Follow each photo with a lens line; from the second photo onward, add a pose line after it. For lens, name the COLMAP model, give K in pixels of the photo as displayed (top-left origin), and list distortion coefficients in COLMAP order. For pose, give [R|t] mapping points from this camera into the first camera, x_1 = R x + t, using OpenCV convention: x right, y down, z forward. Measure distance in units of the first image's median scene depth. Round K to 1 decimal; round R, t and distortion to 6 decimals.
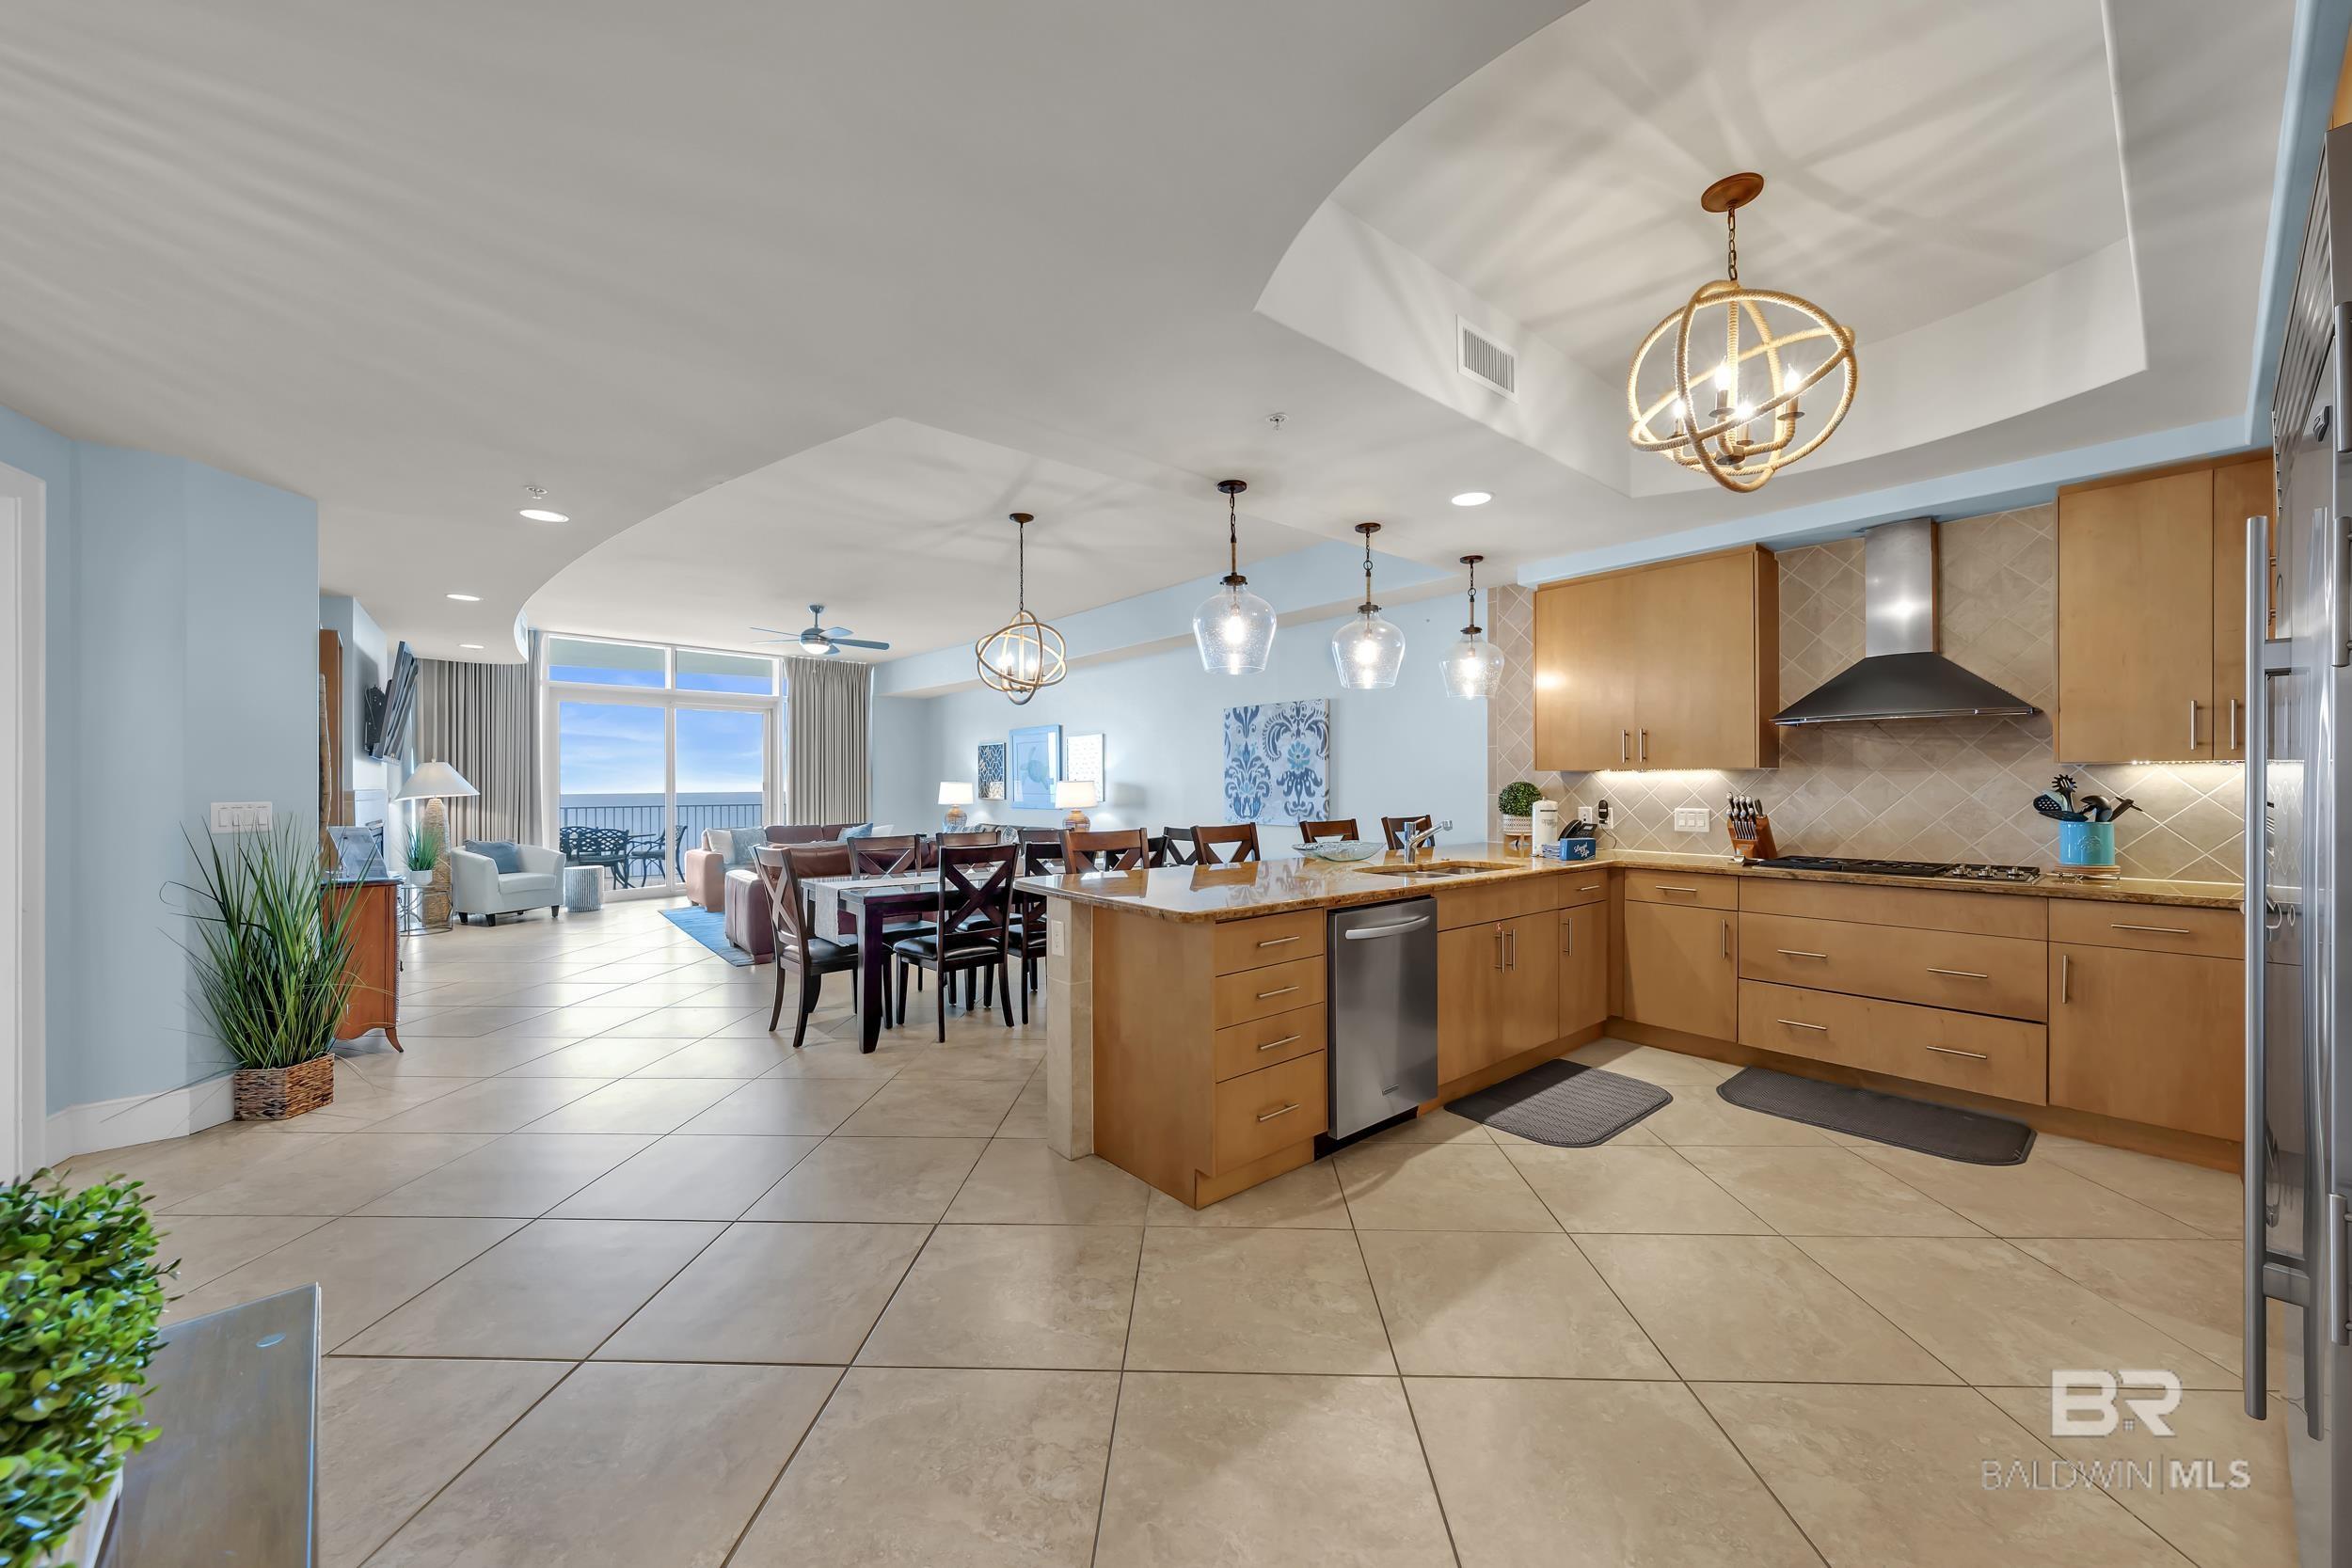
lens RADIAL K [[892.5, 0, 1196.3], [0, 892.5, 777.3], [0, 0, 1]] dist [-0.002655, -0.000254]
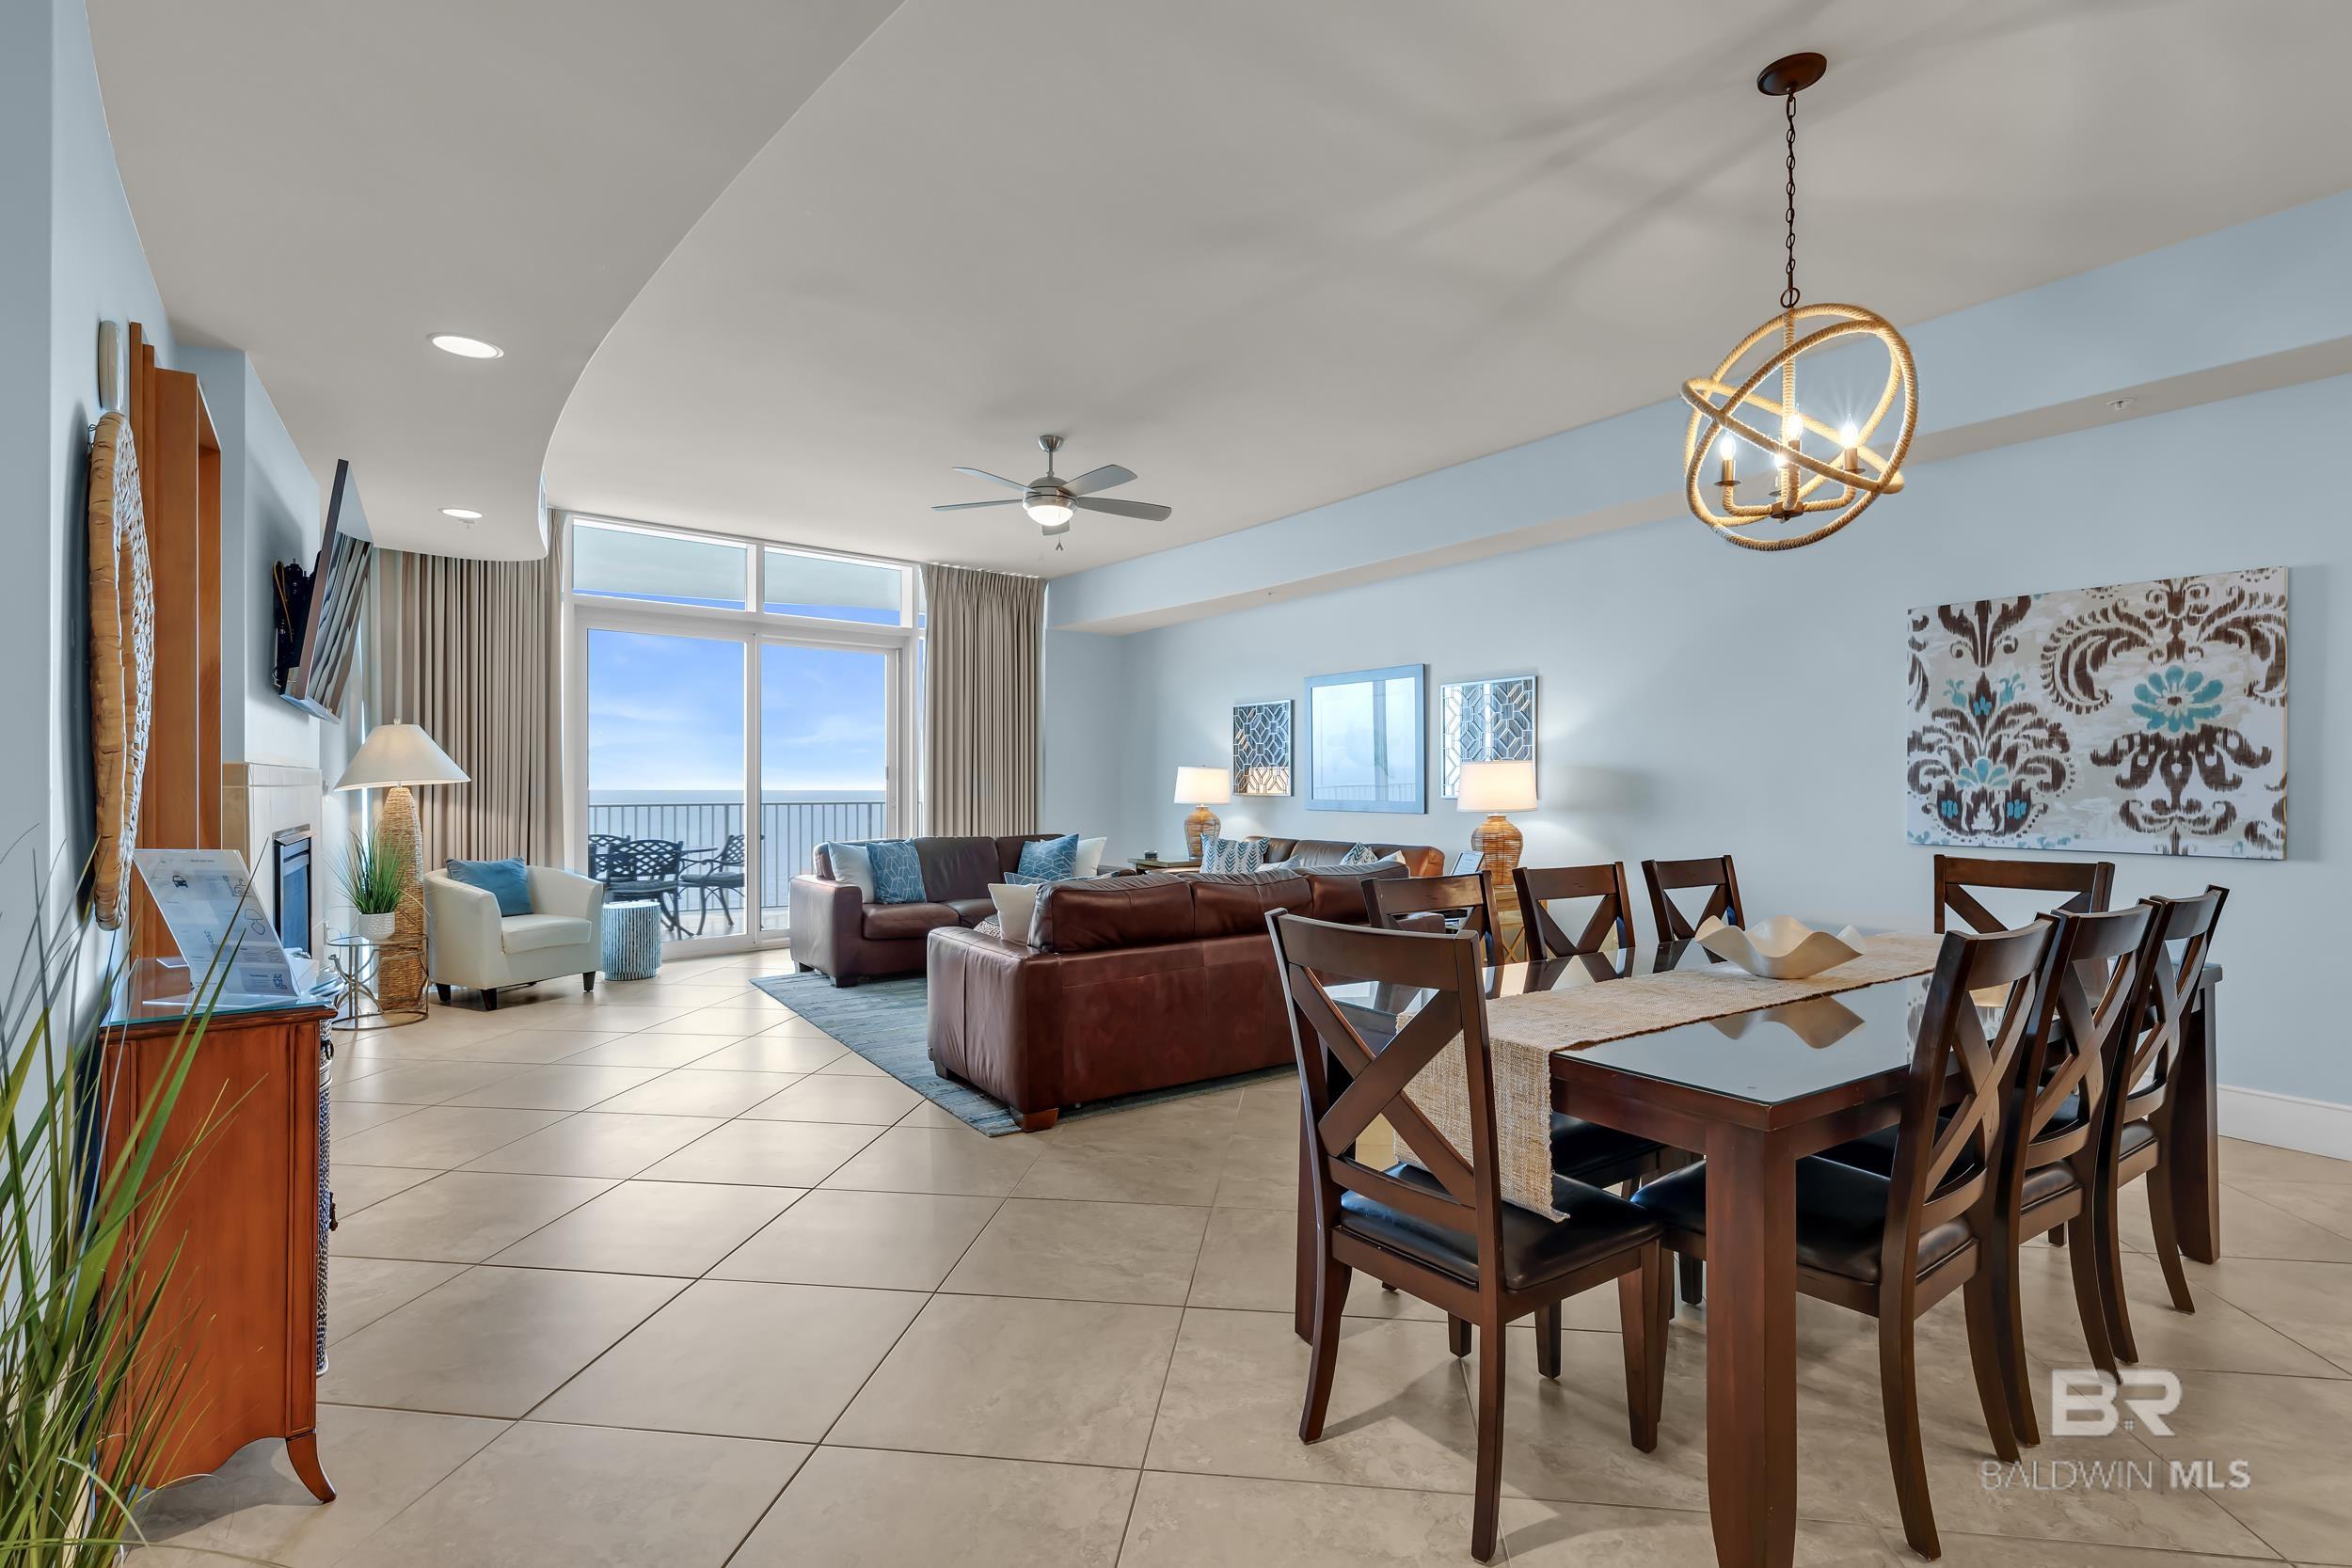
lens RADIAL K [[1098.9, 0, 1158.1], [0, 1098.9, 781.5], [0, 0, 1]] dist [0.000079, -0.000190]
pose [[0.995408, 0.004116, -0.095634, -0.290861], [-0.003505, 0.999972, 0.006562, 0.013401], [0.095659, -0.006197, 0.995395, 0.331371]]
